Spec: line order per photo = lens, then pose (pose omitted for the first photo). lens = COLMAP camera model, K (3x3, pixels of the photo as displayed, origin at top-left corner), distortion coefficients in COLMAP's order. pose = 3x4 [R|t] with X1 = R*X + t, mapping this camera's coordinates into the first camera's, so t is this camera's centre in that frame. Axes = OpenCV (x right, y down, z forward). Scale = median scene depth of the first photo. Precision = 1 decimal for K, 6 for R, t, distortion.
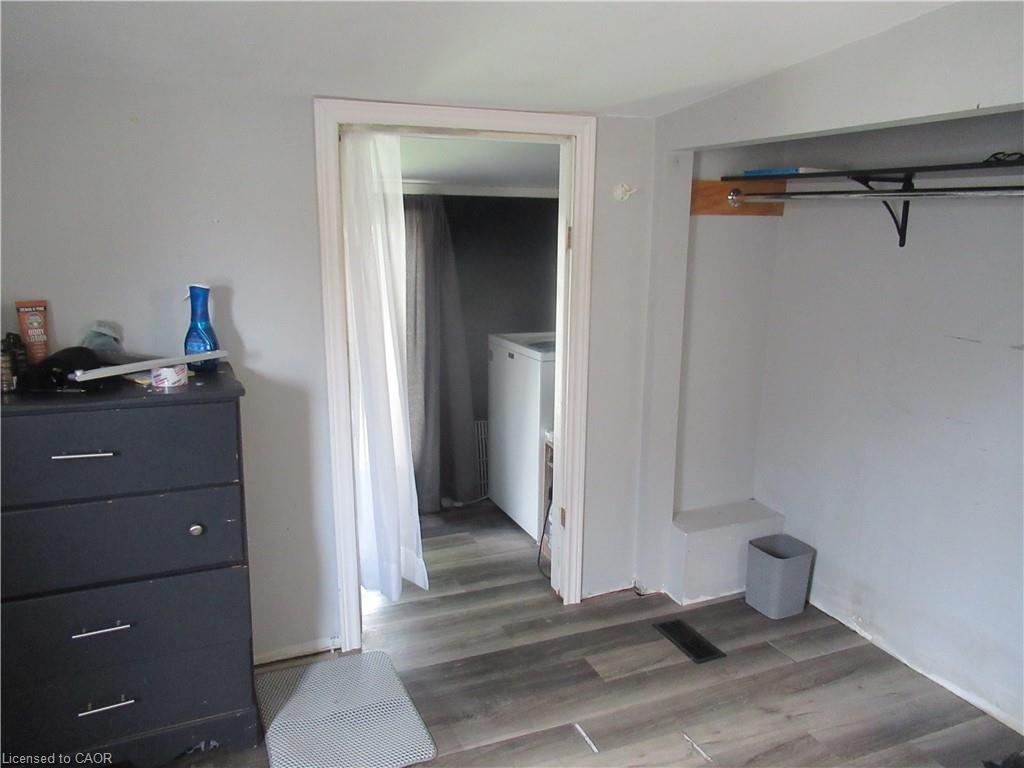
lens RADIAL K [[767.0, 0, 512.0], [0, 767.0, 384.0], [0, 0, 1]] dist [-0.019789, 0.007953]
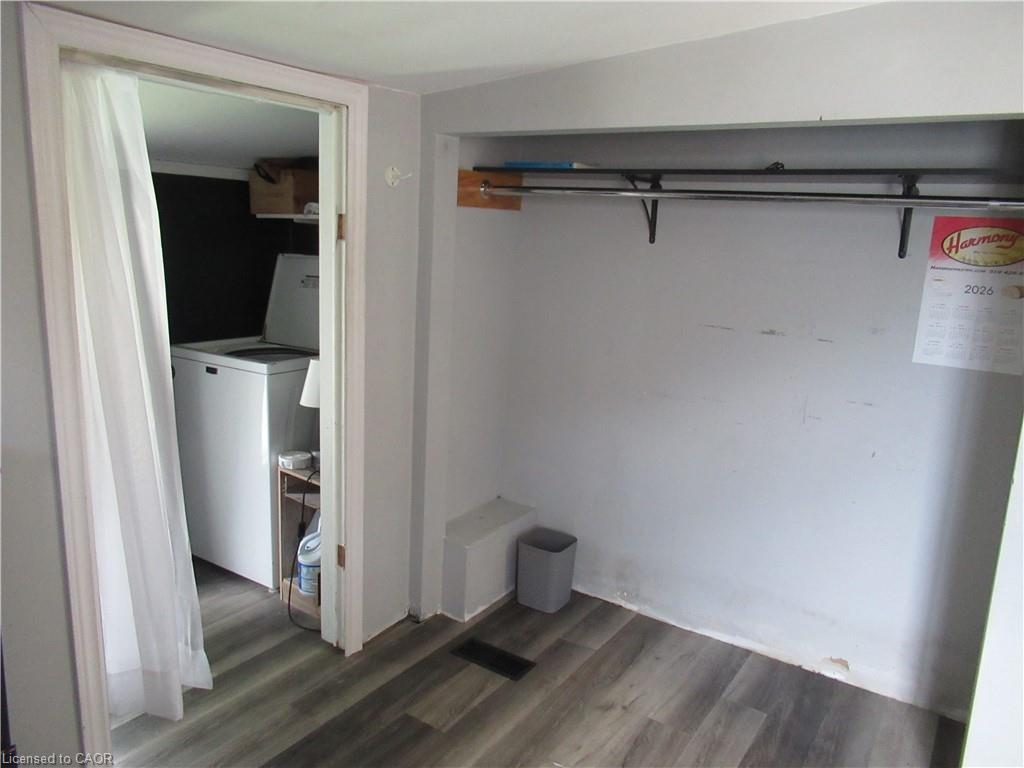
lens RADIAL K [[770.7, 0, 512.0], [0, 770.7, 384.0], [0, 0, 1]] dist [0.004446, 0.000916]
pose [[0.832544, -0.085148, 0.547376, -0.249581], [0.079647, 0.996249, 0.033832, -0.033215], [-0.548204, 0.015430, 0.836203, 0.192666]]
